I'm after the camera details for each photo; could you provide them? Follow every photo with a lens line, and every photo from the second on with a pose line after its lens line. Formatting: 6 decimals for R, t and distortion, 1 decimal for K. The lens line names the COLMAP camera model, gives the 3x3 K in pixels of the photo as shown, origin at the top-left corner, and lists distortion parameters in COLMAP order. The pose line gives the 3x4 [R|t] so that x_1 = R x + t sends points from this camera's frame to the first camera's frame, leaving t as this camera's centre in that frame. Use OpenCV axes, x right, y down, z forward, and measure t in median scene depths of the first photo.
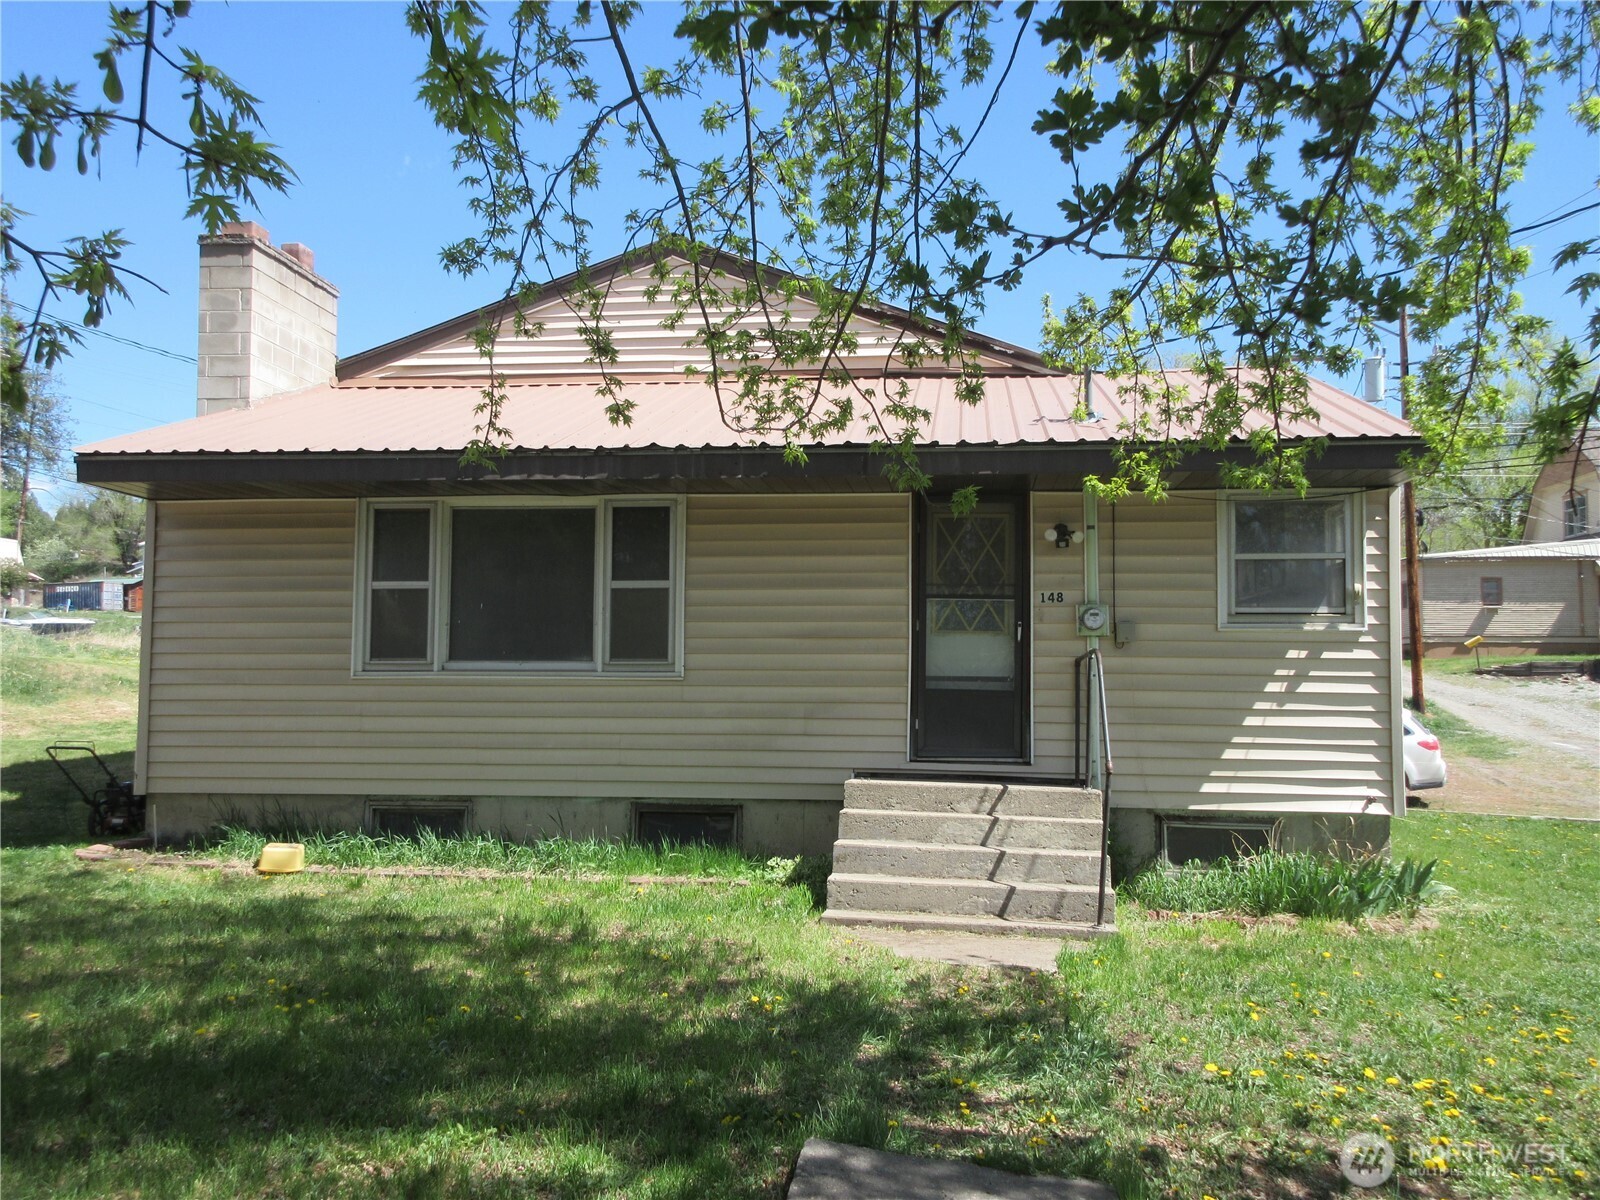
lens RADIAL K [[1324.3, 0, 800.0], [0, 1324.3, 600.0], [0, 0, 1]] dist [0.069435, -0.003435]
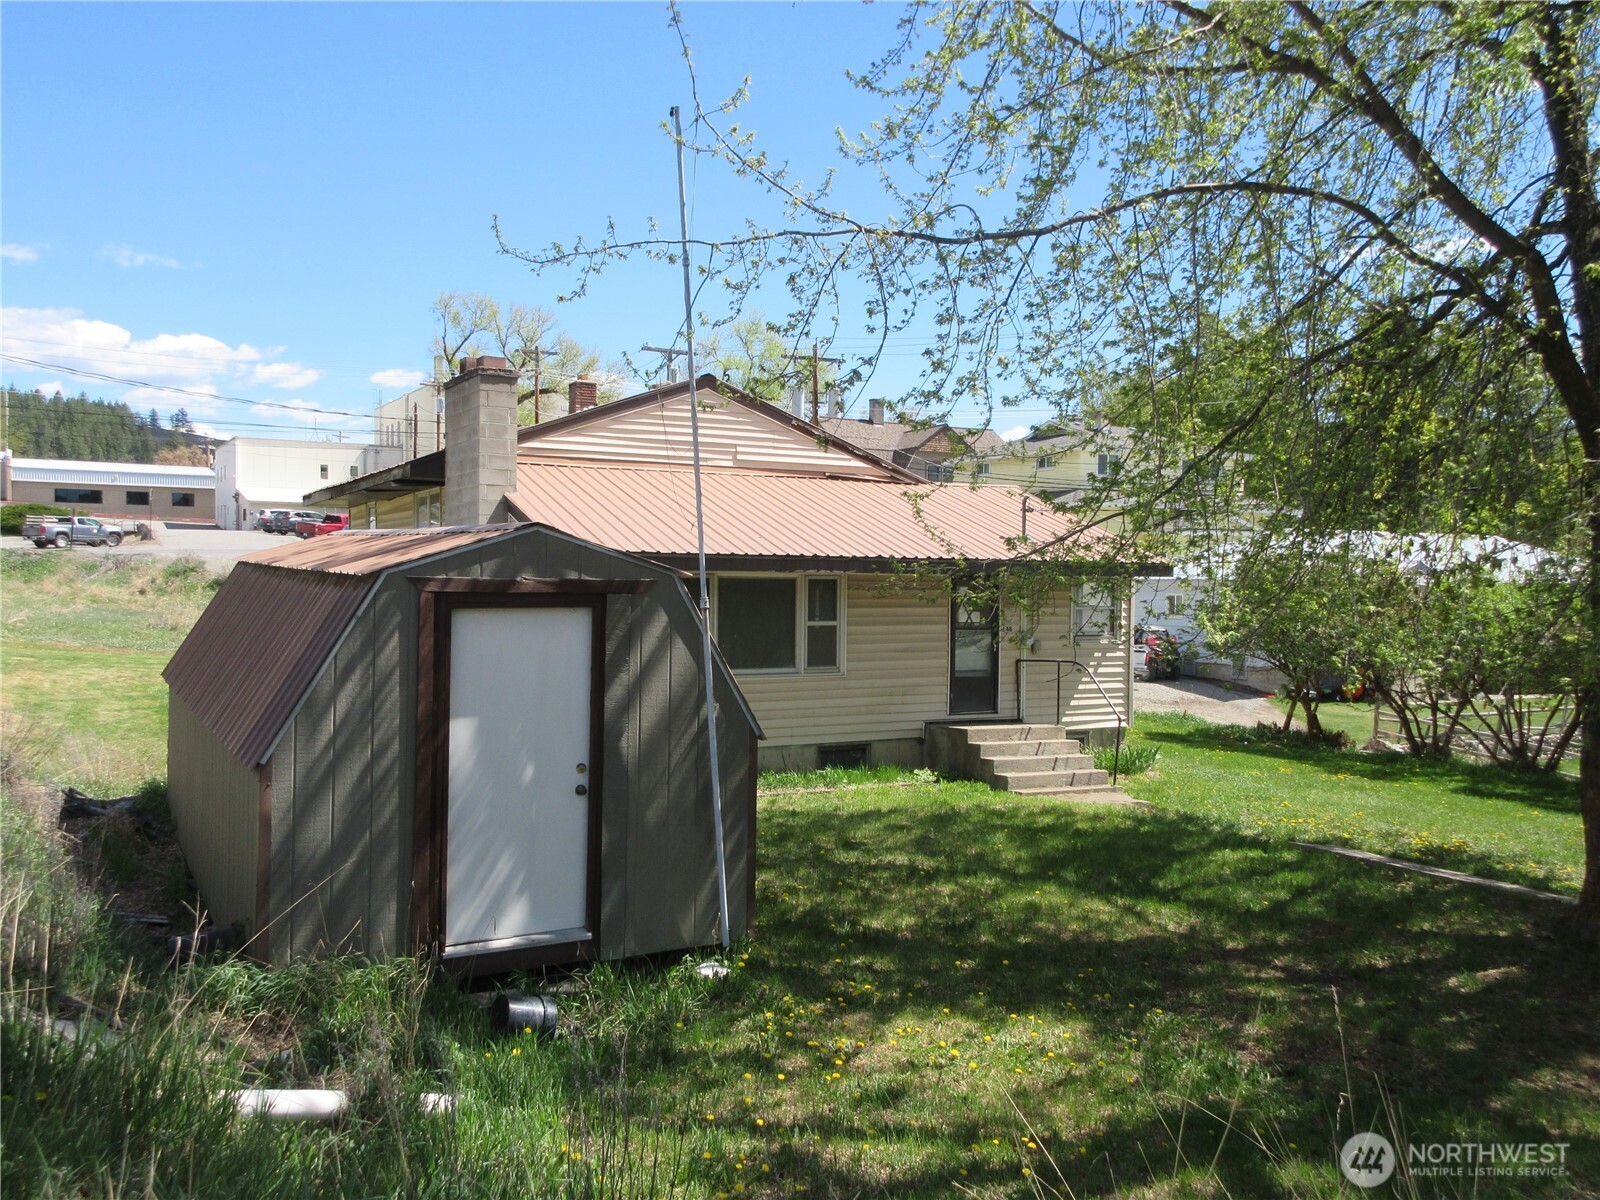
lens RADIAL K [[1324.3, 0, 800.0], [0, 1324.3, 600.0], [0, 0, 1]] dist [0.069435, -0.003435]
pose [[0.811974, -0.007997, 0.583638, -1.213492], [-0.038589, 0.996983, 0.067347, -0.165755], [-0.582416, -0.077206, 0.809216, -0.419295]]
